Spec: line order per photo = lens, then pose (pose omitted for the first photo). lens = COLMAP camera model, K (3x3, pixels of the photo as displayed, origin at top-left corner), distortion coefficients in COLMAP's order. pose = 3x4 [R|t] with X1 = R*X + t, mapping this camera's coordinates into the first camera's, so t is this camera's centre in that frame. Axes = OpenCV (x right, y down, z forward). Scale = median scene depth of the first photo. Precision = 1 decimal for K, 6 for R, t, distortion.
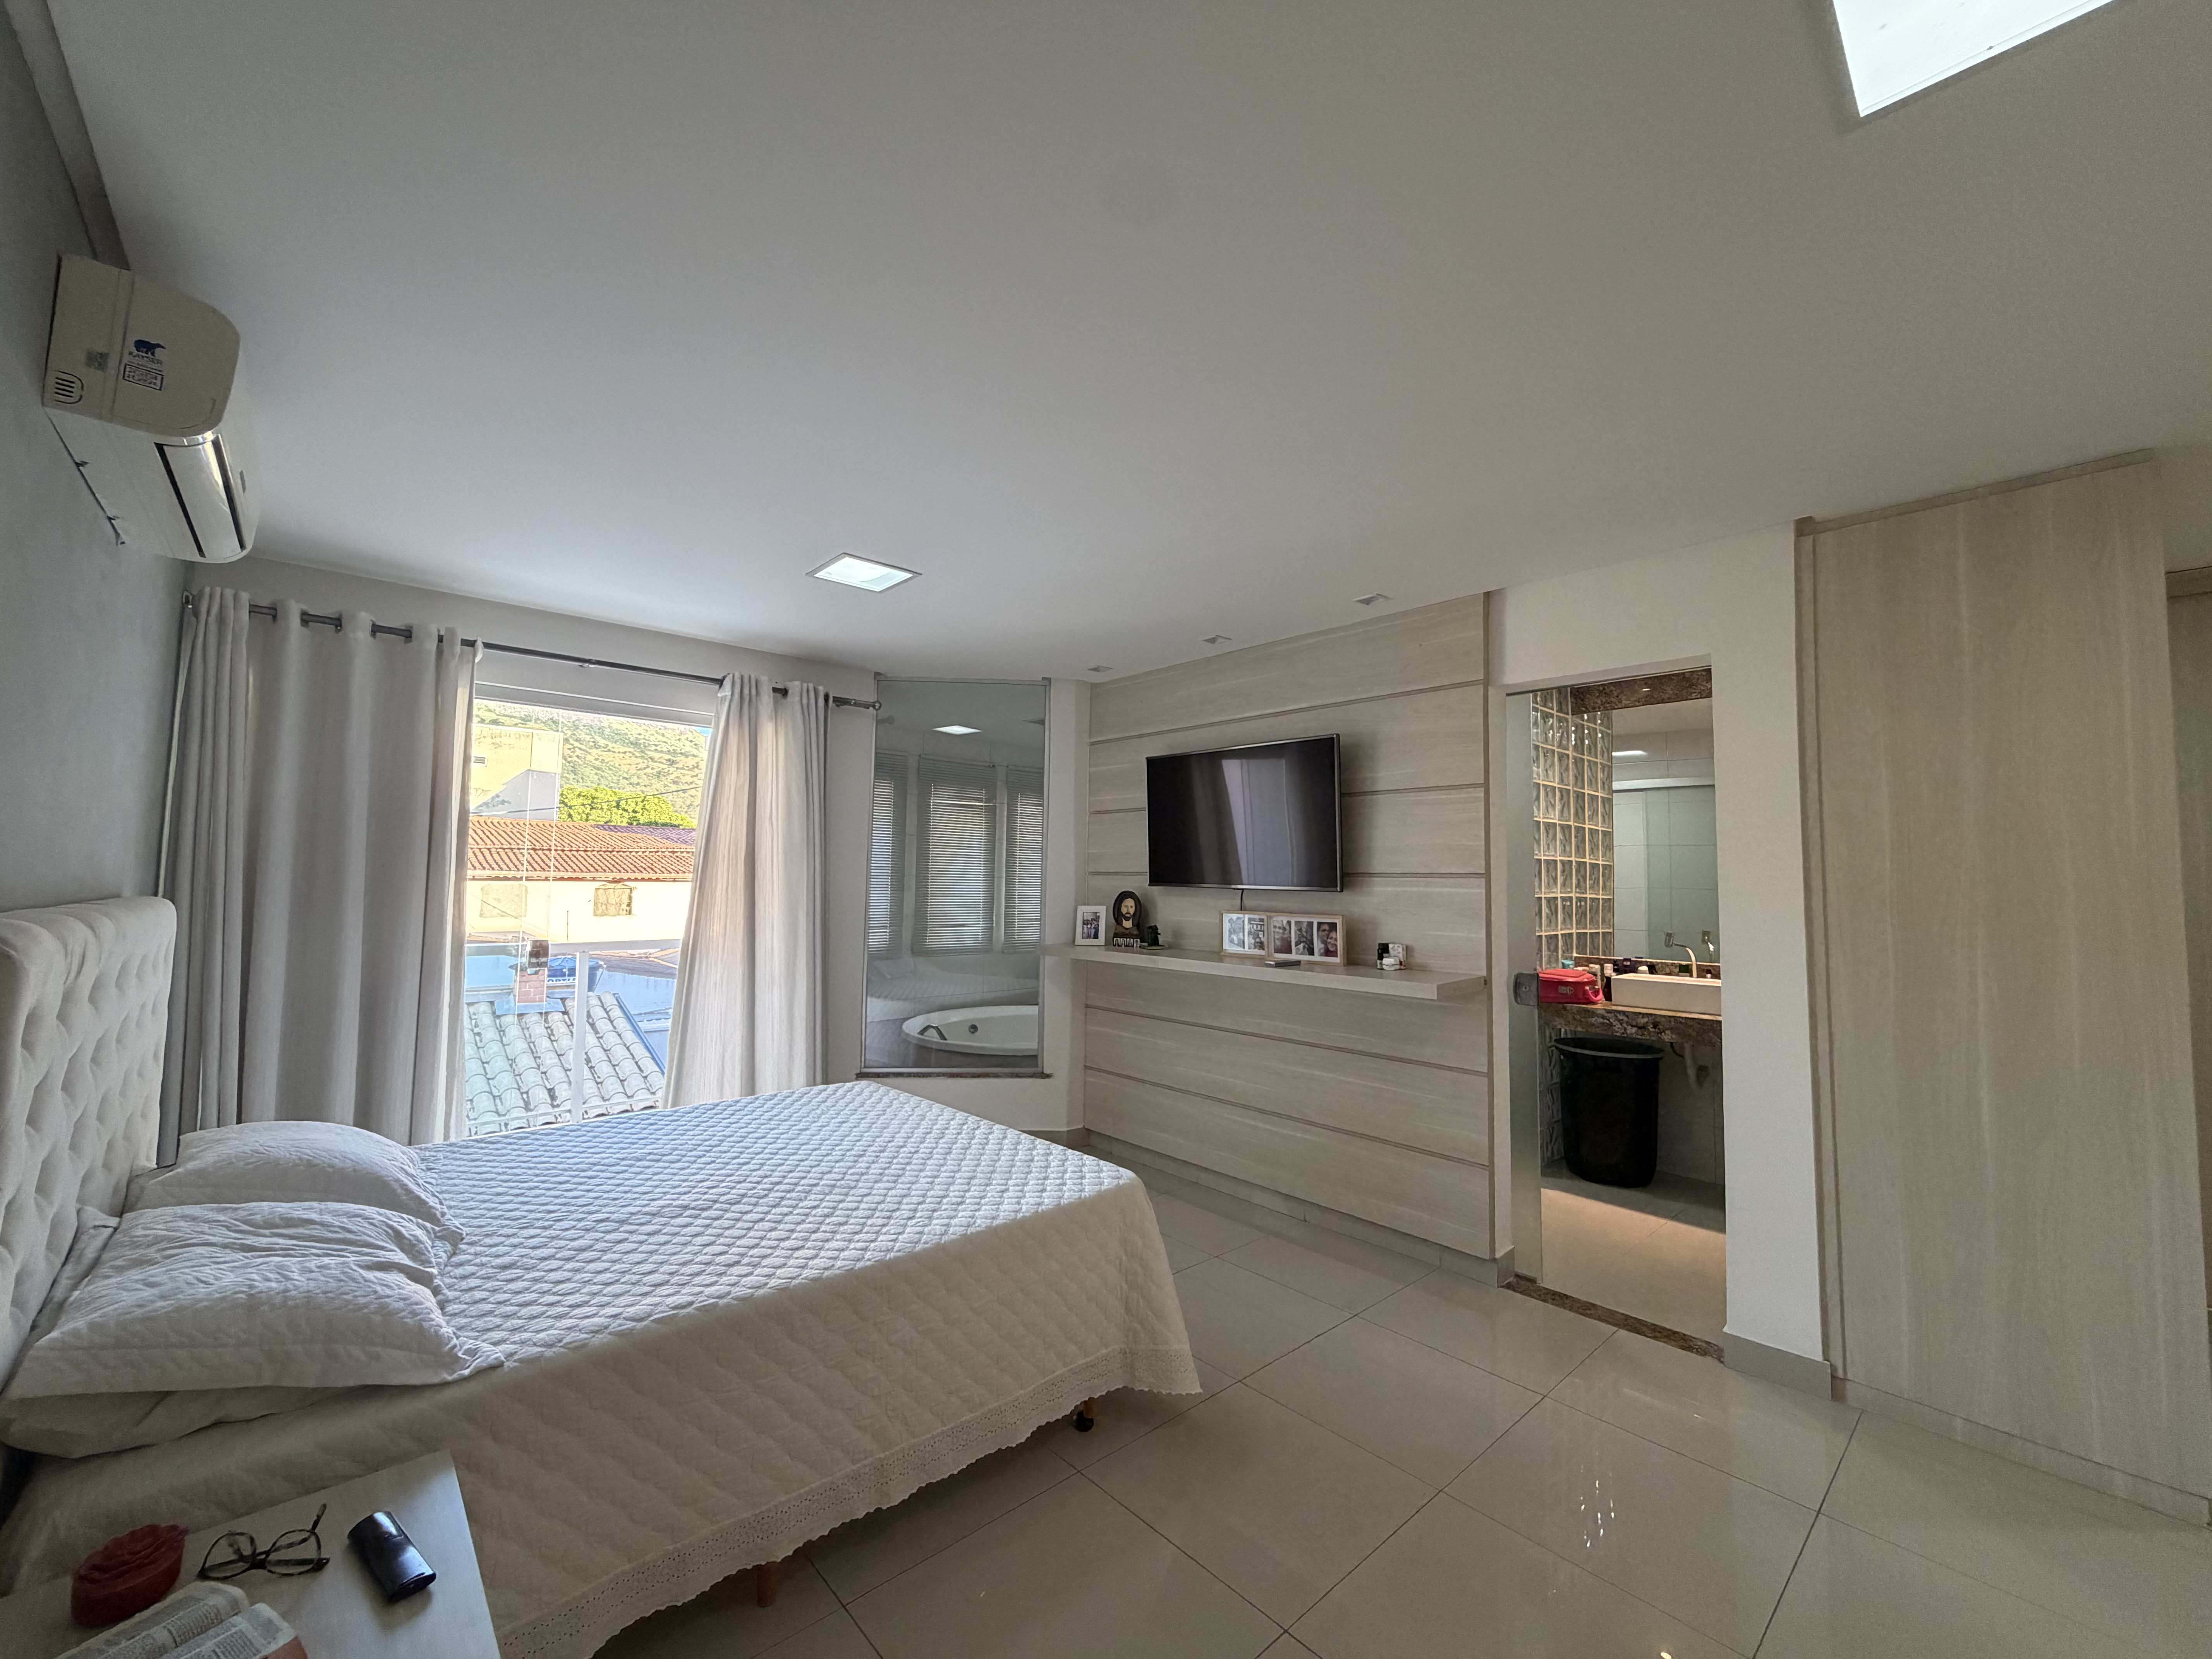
lens RADIAL K [[882.0, 0, 1105.8], [0, 882.0, 833.2], [0, 0, 1]] dist [-0.000007, 0.000108]
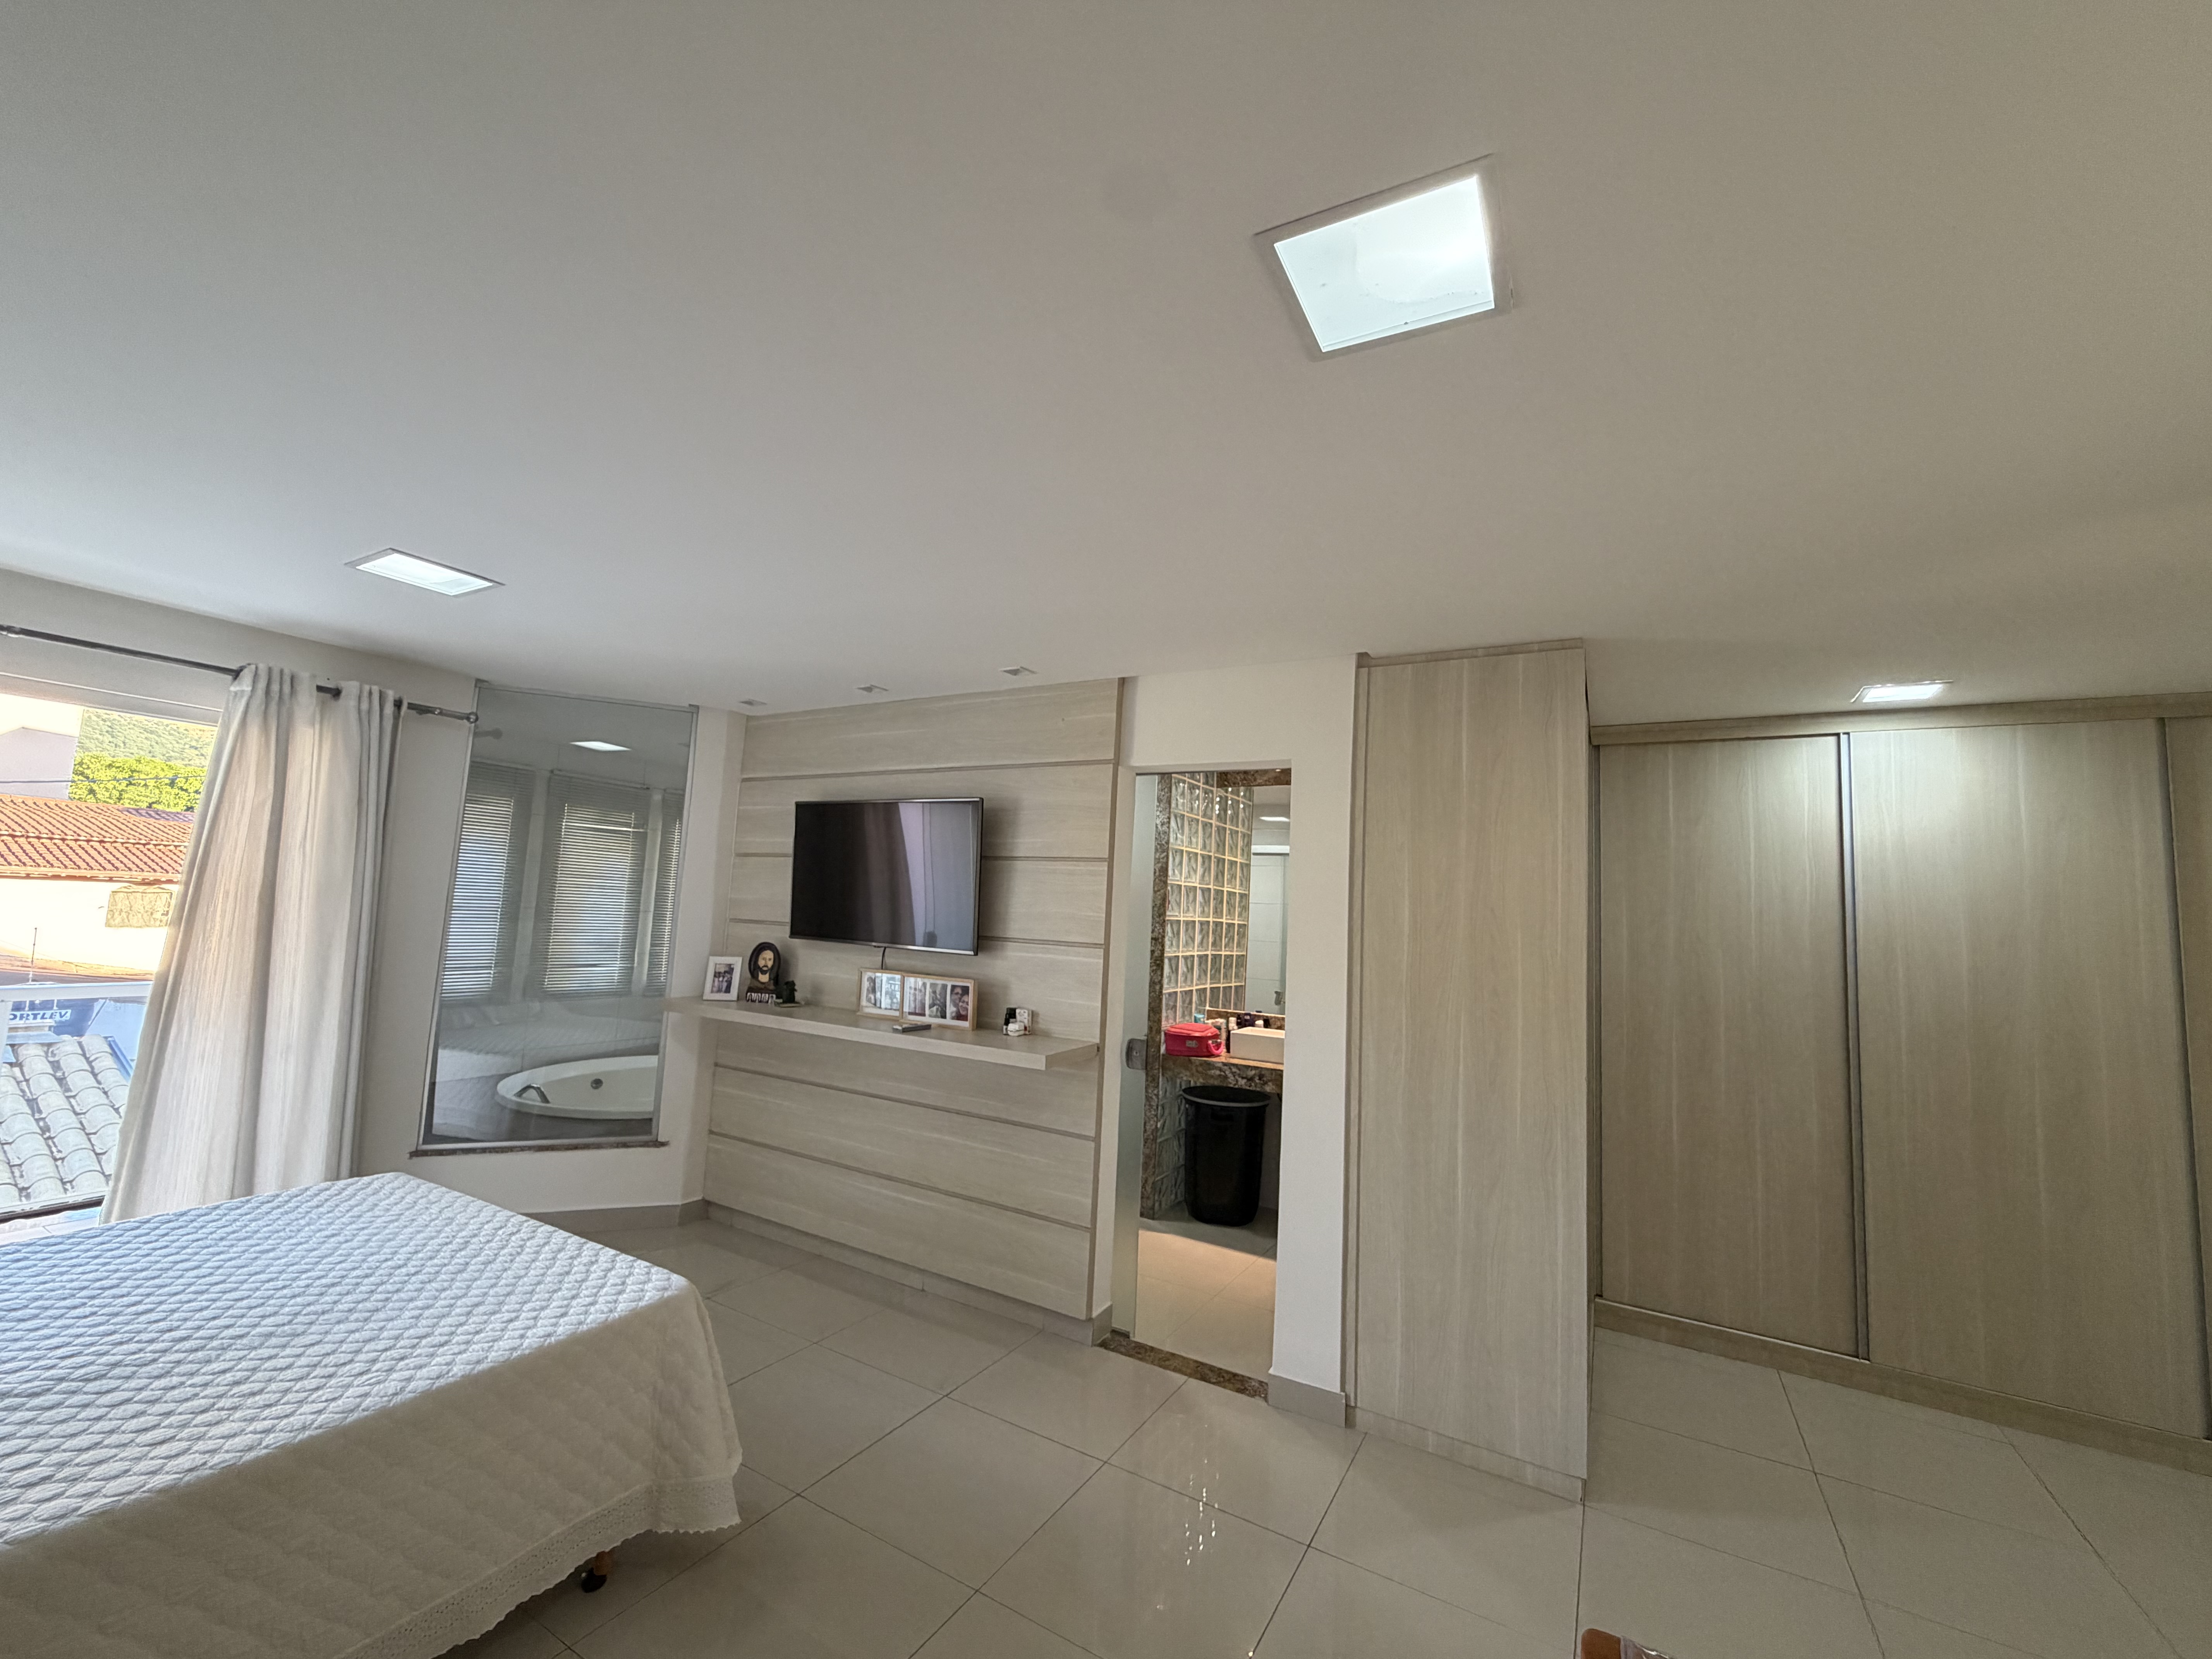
lens RADIAL K [[882.0, 0, 1101.6], [0, 882.0, 834.4], [0, 0, 1]] dist [-0.000007, 0.000108]
pose [[0.952097, 0.059920, 0.299869, 0.094851], [-0.051997, 0.998057, -0.034339, -0.043907], [-0.301344, 0.017102, 0.953362, -0.000994]]
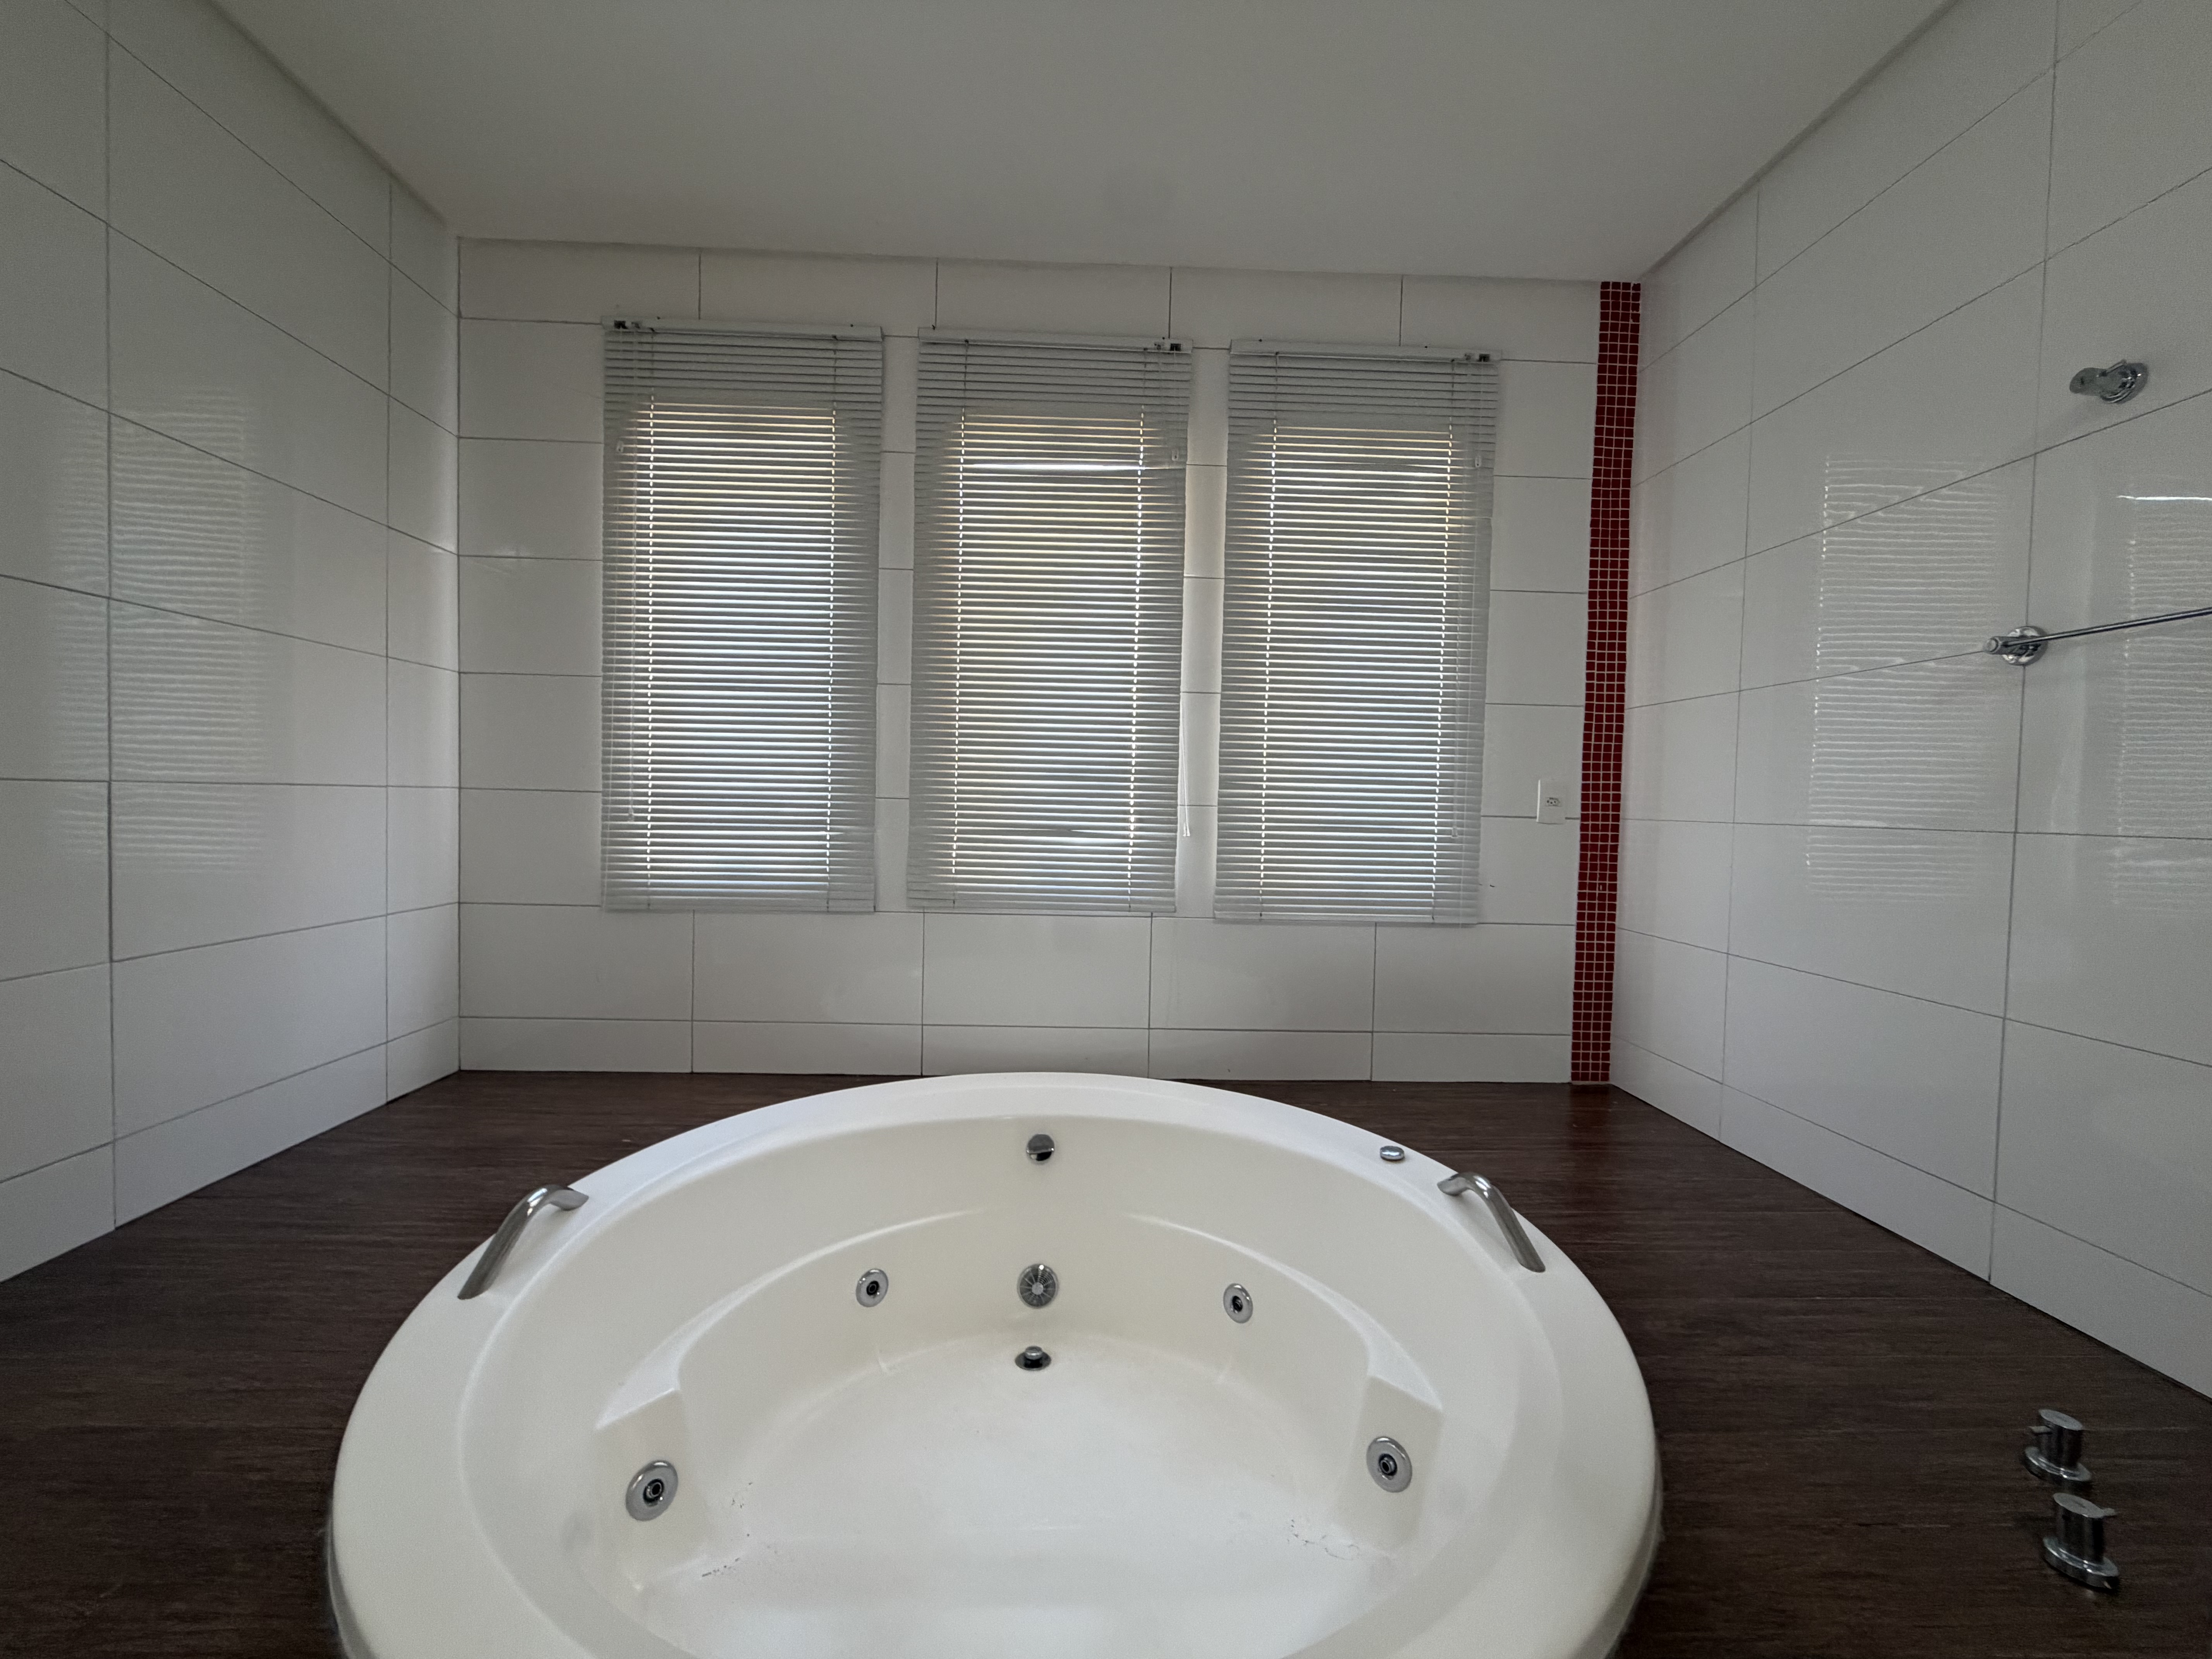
lens RADIAL K [[882.0, 0, 1103.2], [0, 882.0, 837.7], [0, 0, 1]] dist [-0.000007, 0.000108]
pose [[0.763950, 0.033444, -0.644408, 0.128908], [0.025183, 0.996350, 0.081565, 0.151250], [0.644784, -0.078540, 0.760319, 1.434422]]
